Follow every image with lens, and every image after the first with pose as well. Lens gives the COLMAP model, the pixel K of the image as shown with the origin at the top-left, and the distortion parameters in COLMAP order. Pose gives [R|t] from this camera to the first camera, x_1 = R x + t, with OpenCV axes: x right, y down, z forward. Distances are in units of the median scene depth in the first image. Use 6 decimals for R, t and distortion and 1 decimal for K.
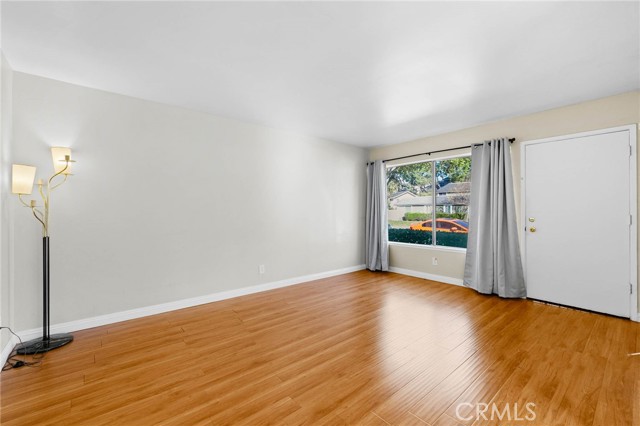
lens RADIAL K [[272.0, 0, 323.7], [0, 272.0, 207.1], [0, 0, 1]] dist [0.001585, -0.000005]
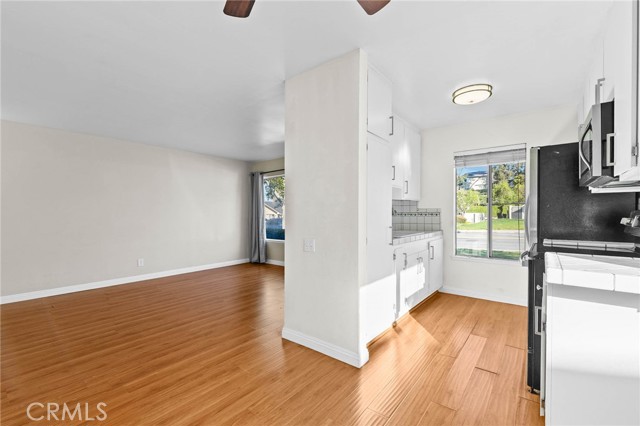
lens RADIAL K [[272.9, 0, 321.4], [0, 272.9, 217.7], [0, 0, 1]] dist [0.001857, 0.000022]
pose [[0.982966, -0.004567, 0.183733, 0.426569], [-0.000234, 0.999659, 0.026097, -0.003418], [-0.183789, -0.025696, 0.982630, -0.428051]]
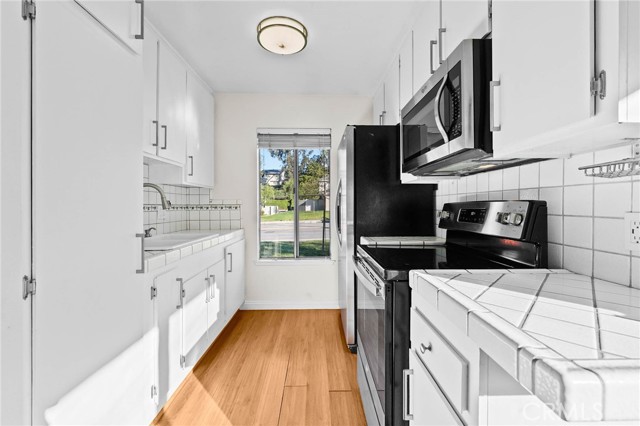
lens RADIAL K [[272.0, 0, 323.7], [0, 272.0, 207.1], [0, 0, 1]] dist [0.001585, -0.000005]
pose [[0.629033, -0.003328, 0.777371, 0.646998], [-0.007208, 0.999923, 0.010114, 0.001621], [-0.777345, -0.011966, 0.628961, -0.103579]]
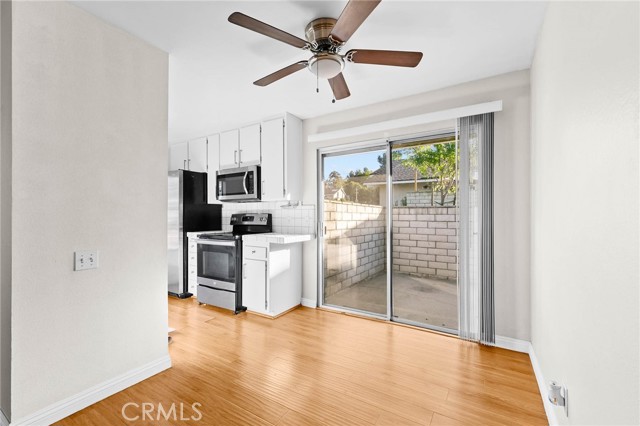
lens RADIAL K [[272.9, 0, 321.4], [0, 272.9, 217.7], [0, 0, 1]] dist [0.001857, 0.000022]
pose [[-0.305677, -0.007867, 0.952103, -0.113009], [-0.008456, 0.999949, 0.005548, 0.004604], [-0.952098, -0.006355, -0.305728, 0.050360]]
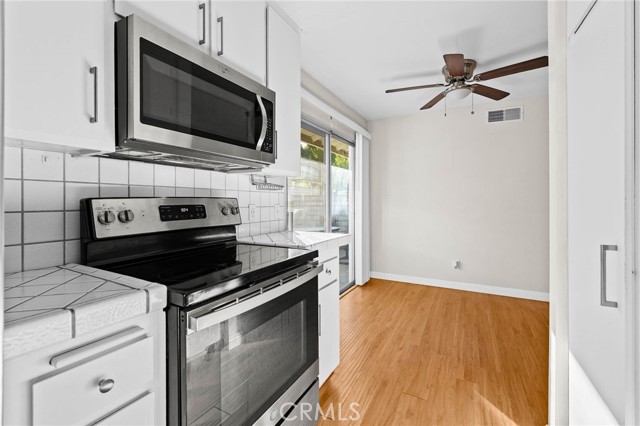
lens RADIAL K [[285.6, 0, 313.3], [0, 285.6, 199.9], [0, 0, 1]] dist [0.000689, 0.000078]
pose [[-0.933299, 0.000668, -0.359099, 1.132858], [0.004500, 0.999942, -0.009834, 0.004586], [0.359072, -0.010794, -0.933248, 0.486250]]
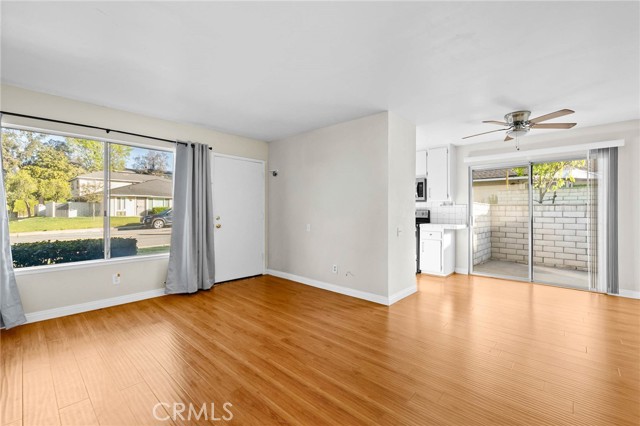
lens RADIAL K [[274.9, 0, 320.0], [0, 274.9, 213.0], [0, 0, 1]] dist [-0.000407, -0.000182]
pose [[-0.111581, -0.006395, 0.993735, -0.579146], [-0.012475, 0.999910, 0.005034, 0.012545], [-0.993677, -0.011836, -0.111651, 0.780953]]
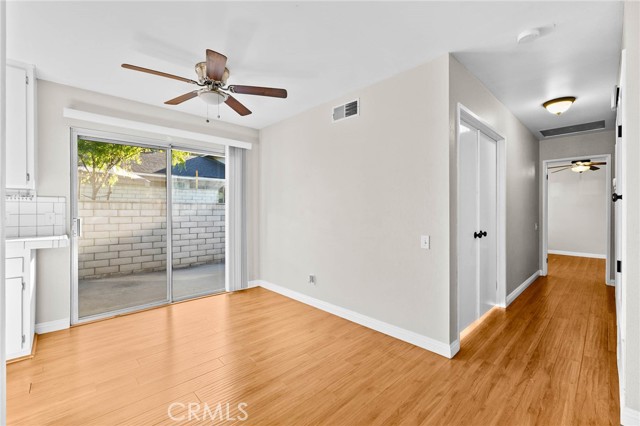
lens RADIAL K [[273.2, 0, 321.0], [0, 273.2, 210.8], [0, 0, 1]] dist [0.001466, 0.000060]
pose [[-0.999001, -0.000725, -0.044681, 0.170716], [-0.000332, 0.999961, -0.008793, 0.010344], [0.044686, -0.008769, -0.998963, 0.634663]]
